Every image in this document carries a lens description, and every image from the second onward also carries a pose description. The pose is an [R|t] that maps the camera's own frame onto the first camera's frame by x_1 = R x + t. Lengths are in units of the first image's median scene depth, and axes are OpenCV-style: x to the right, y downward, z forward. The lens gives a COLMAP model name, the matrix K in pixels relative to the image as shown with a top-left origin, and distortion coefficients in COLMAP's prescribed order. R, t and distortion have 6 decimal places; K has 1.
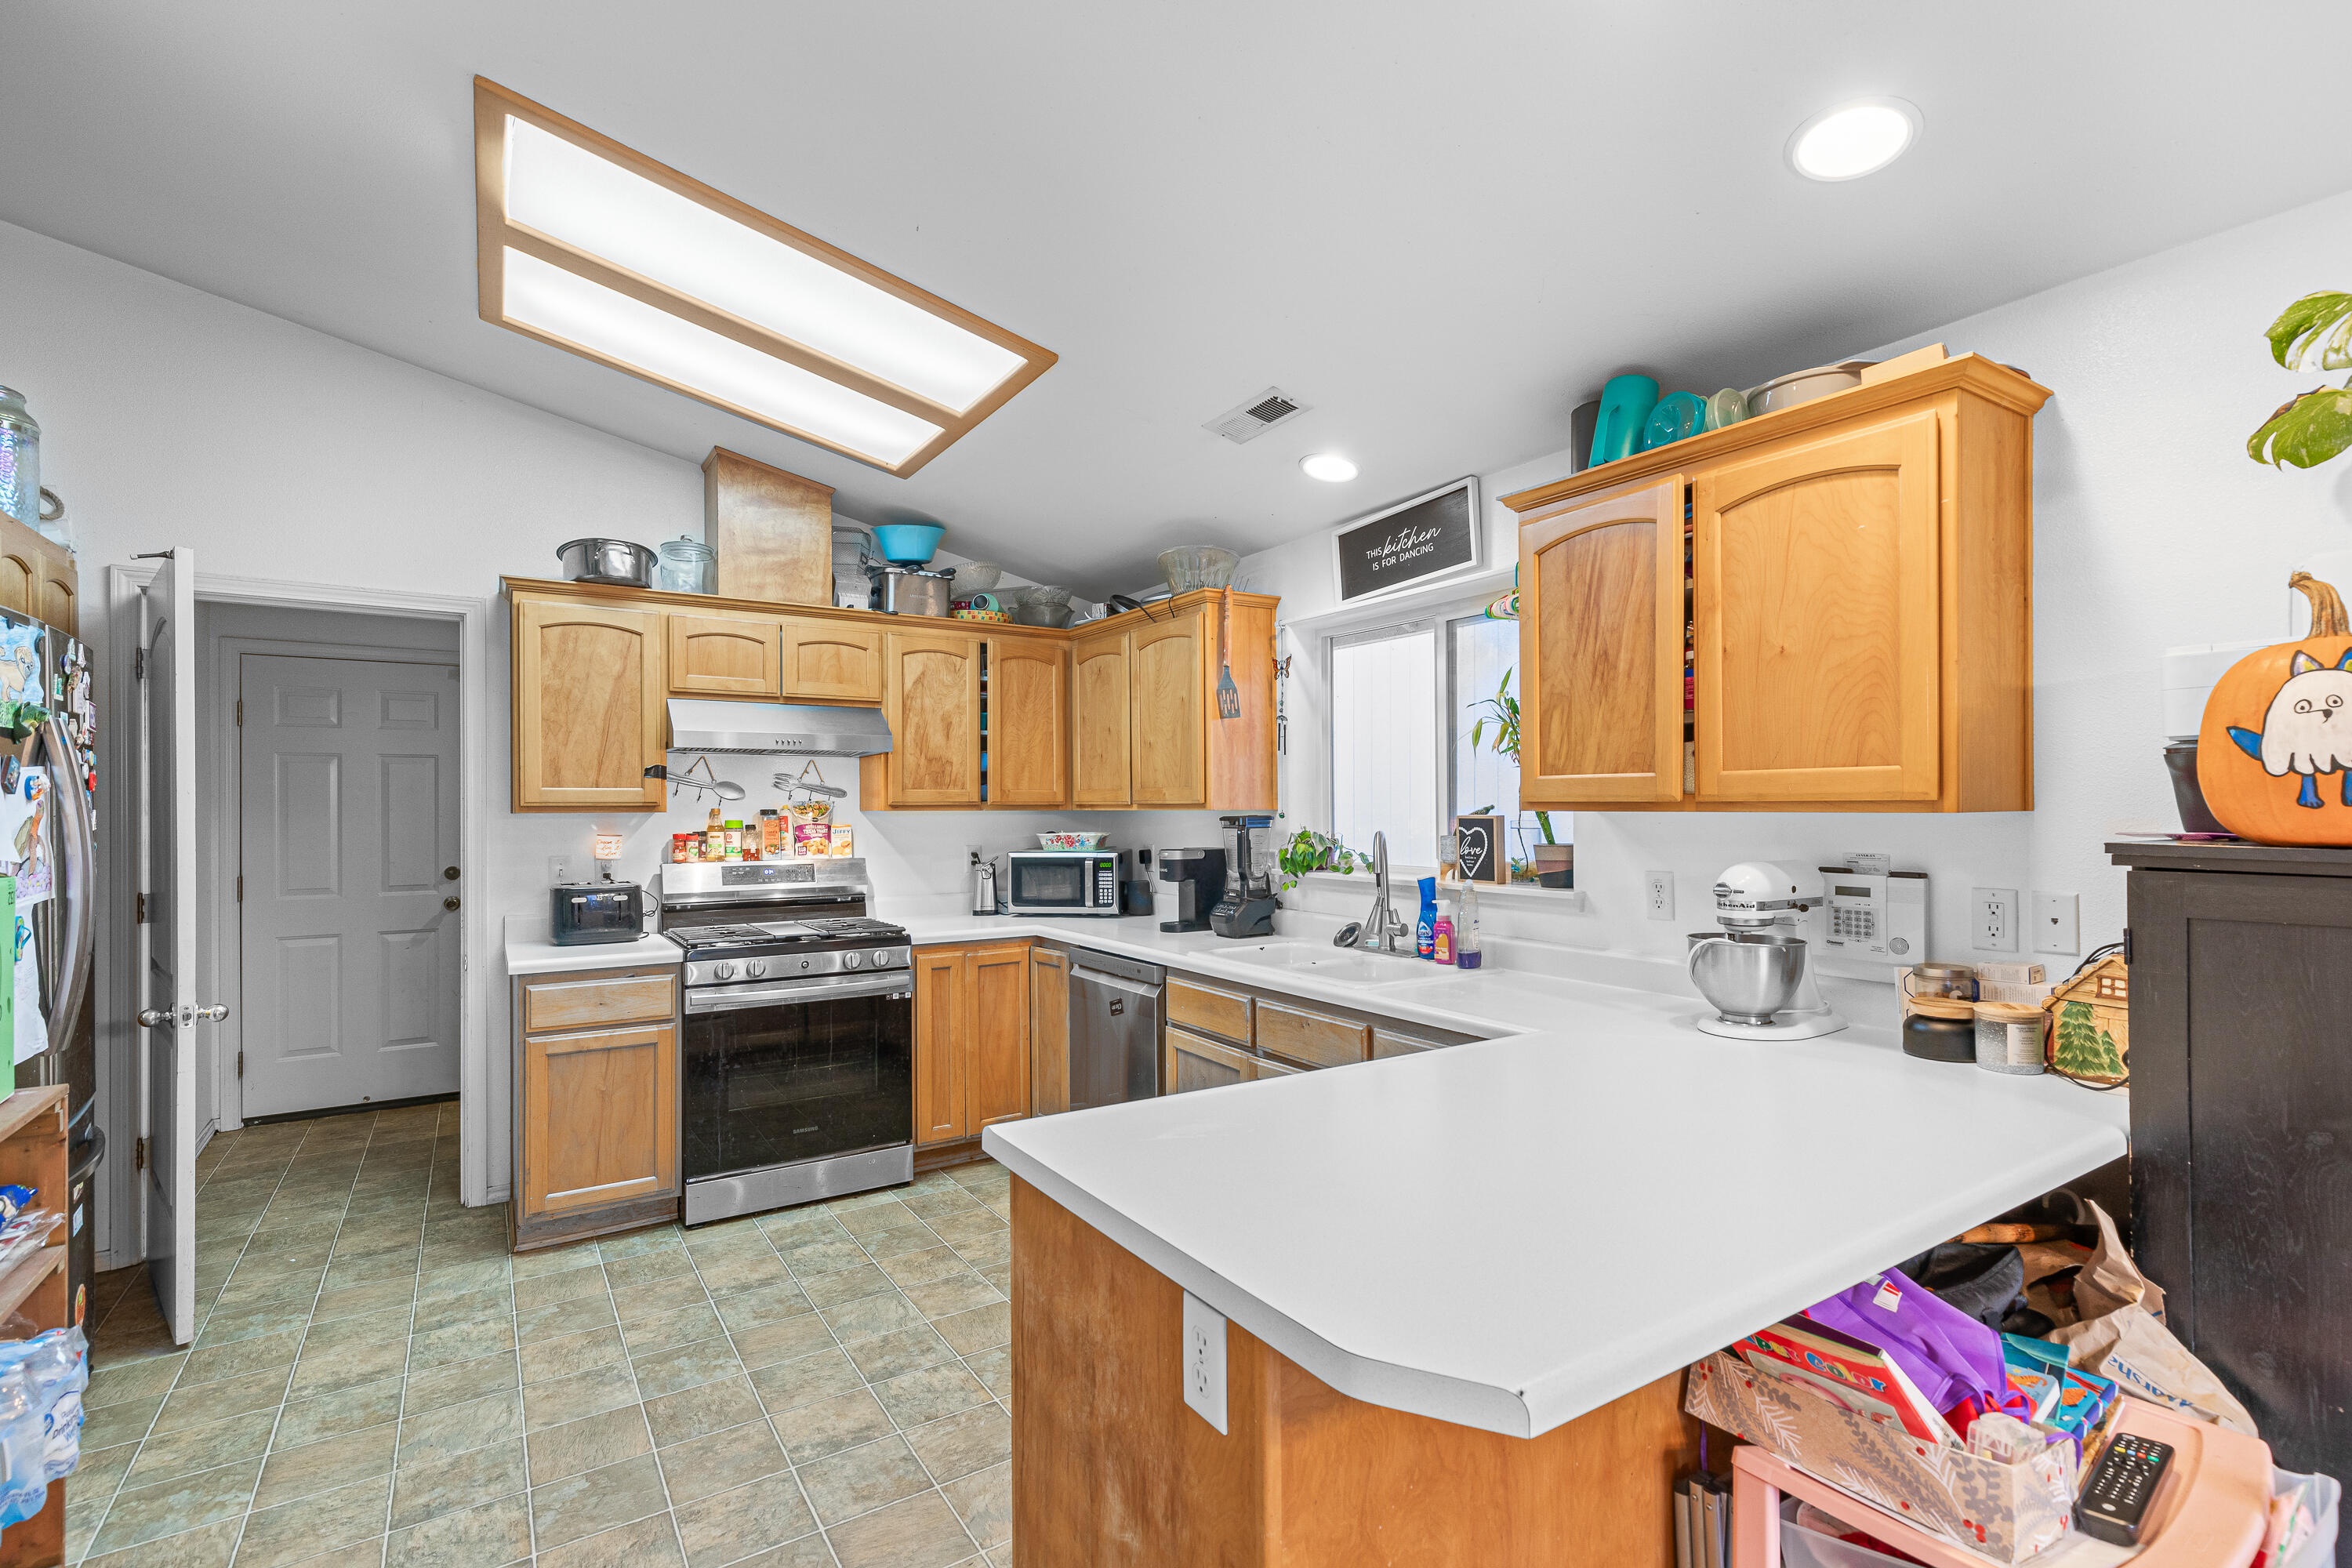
lens RADIAL K [[1075.6, 0, 1178.0], [0, 1075.6, 815.5], [0, 0, 1]] dist [0.005069, 0.000128]
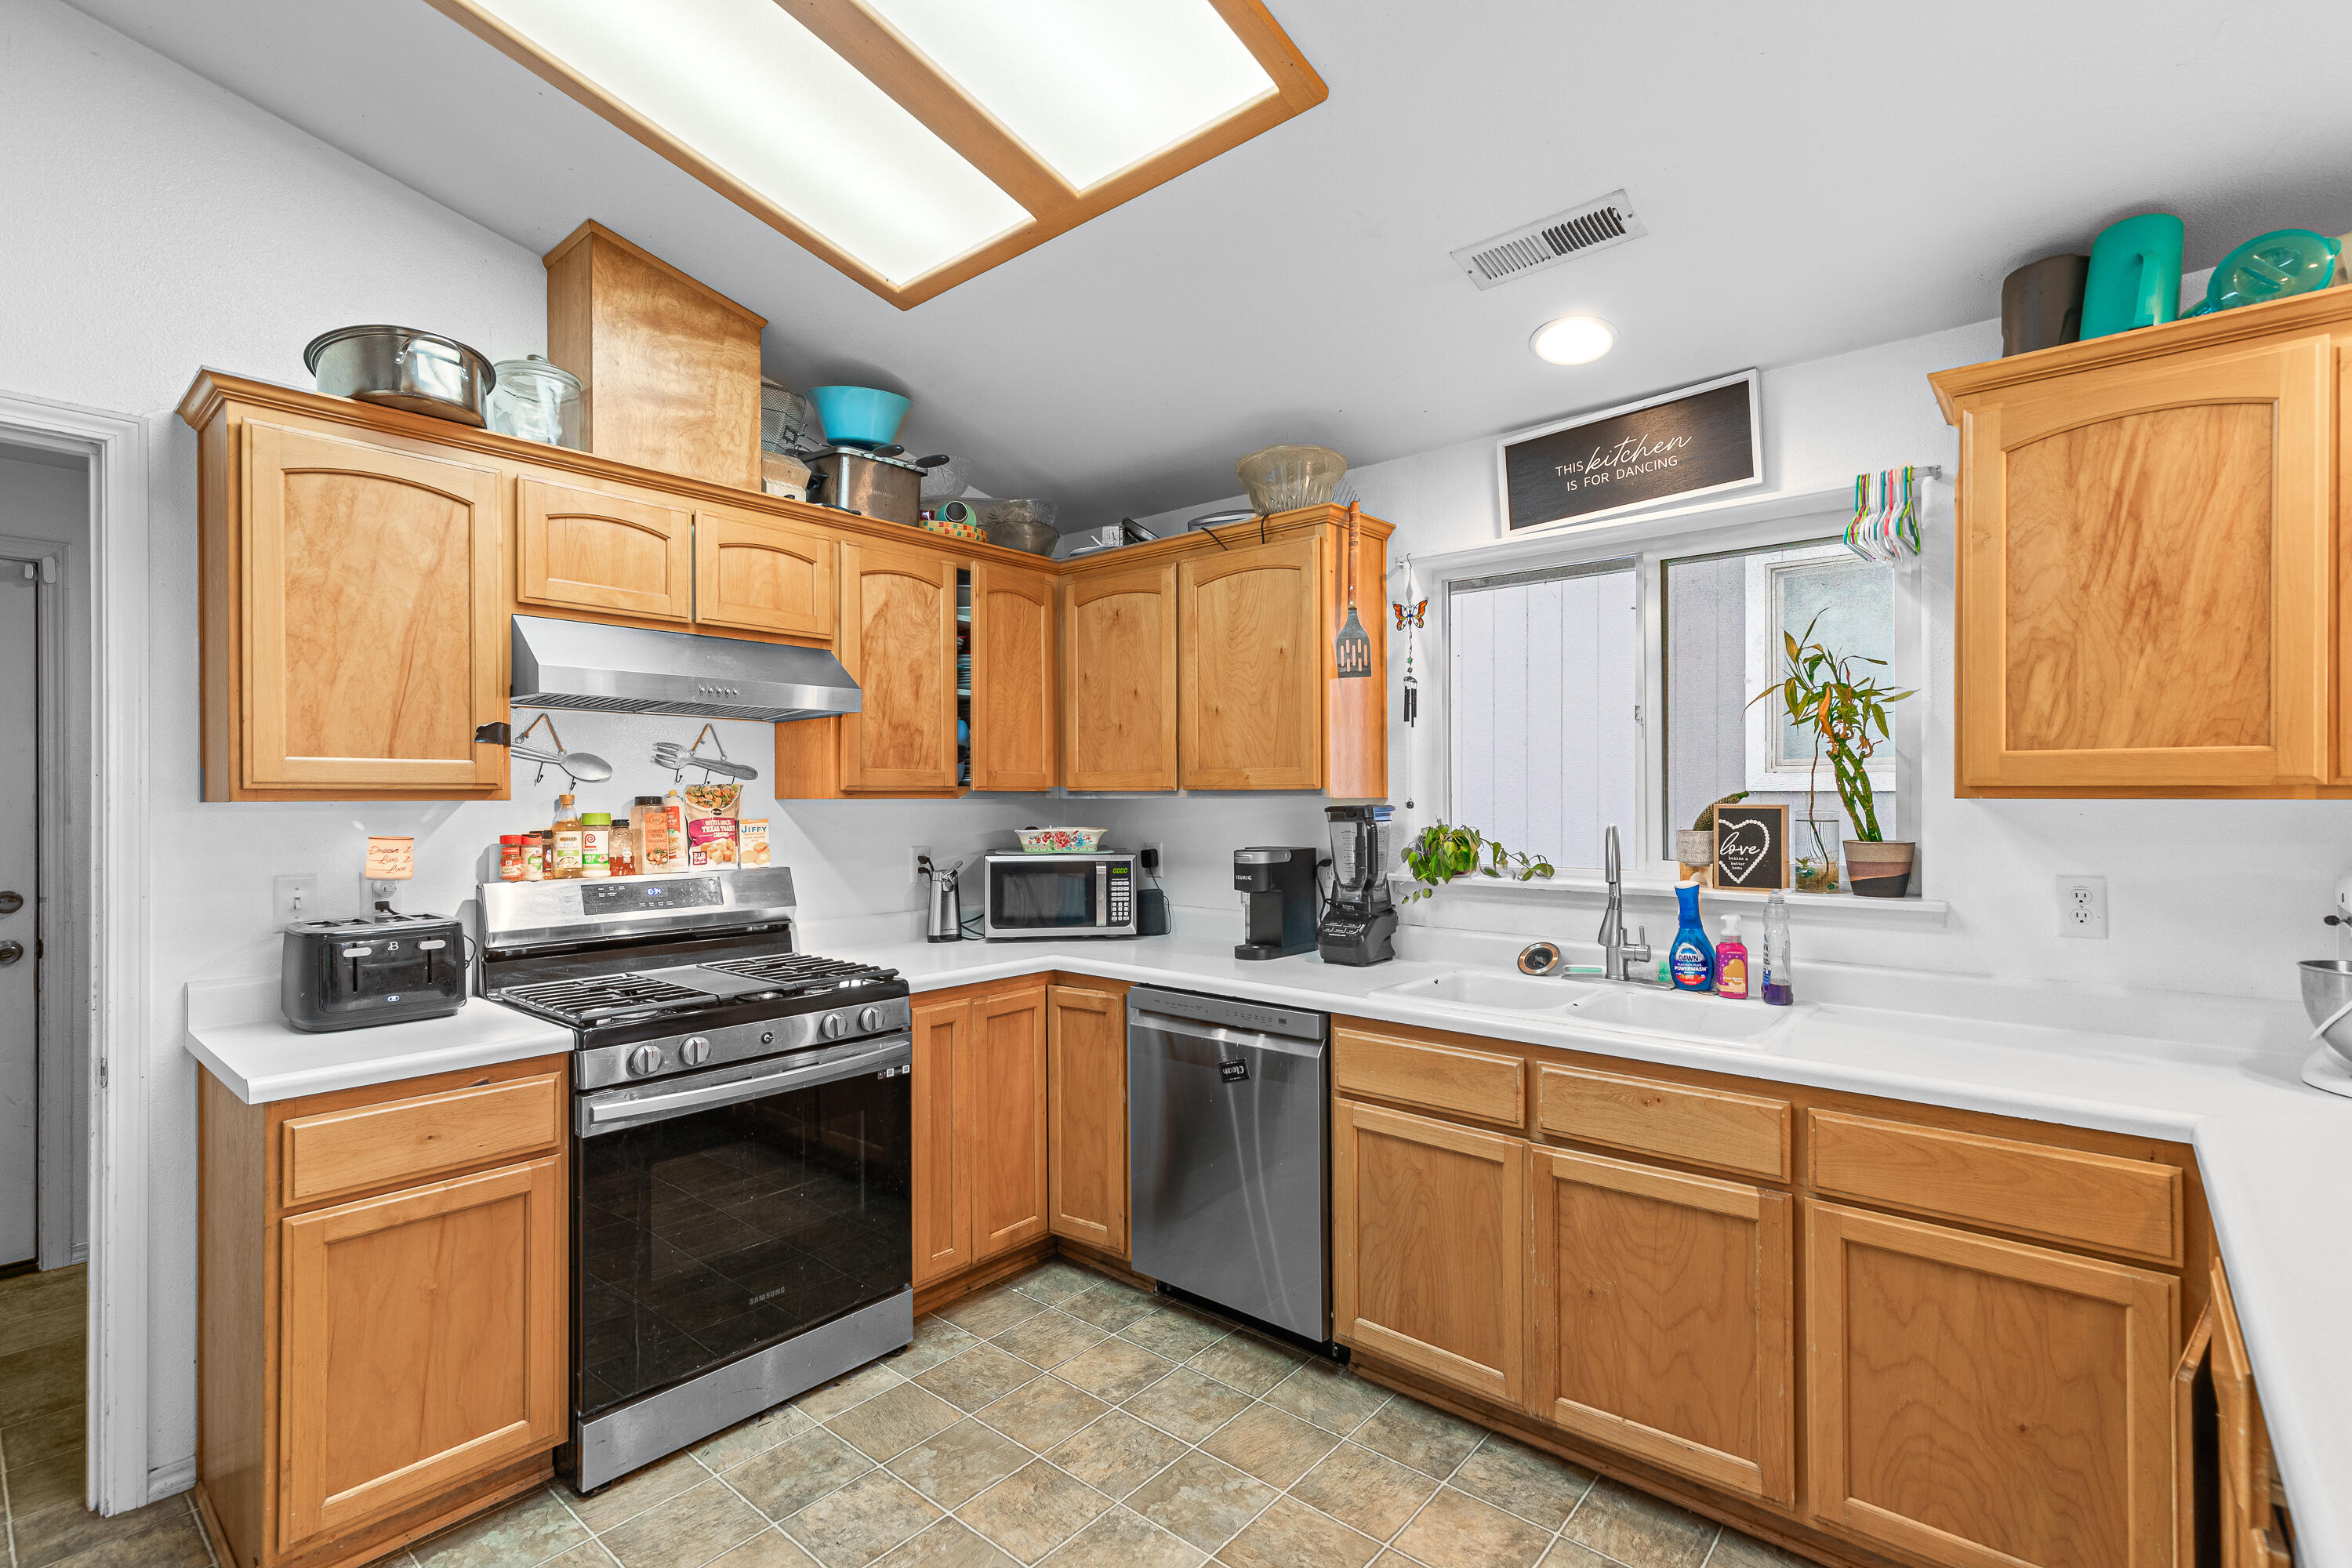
lens RADIAL K [[1076.4, 0, 1186.6], [0, 1076.4, 803.9], [0, 0, 1]] dist [0.009186, -0.001003]
pose [[0.958866, -0.000138, 0.283860, -0.275284], [0.000637, 0.999998, -0.001665, 0.000244], [-0.283859, 0.001778, 0.958864, 0.296893]]
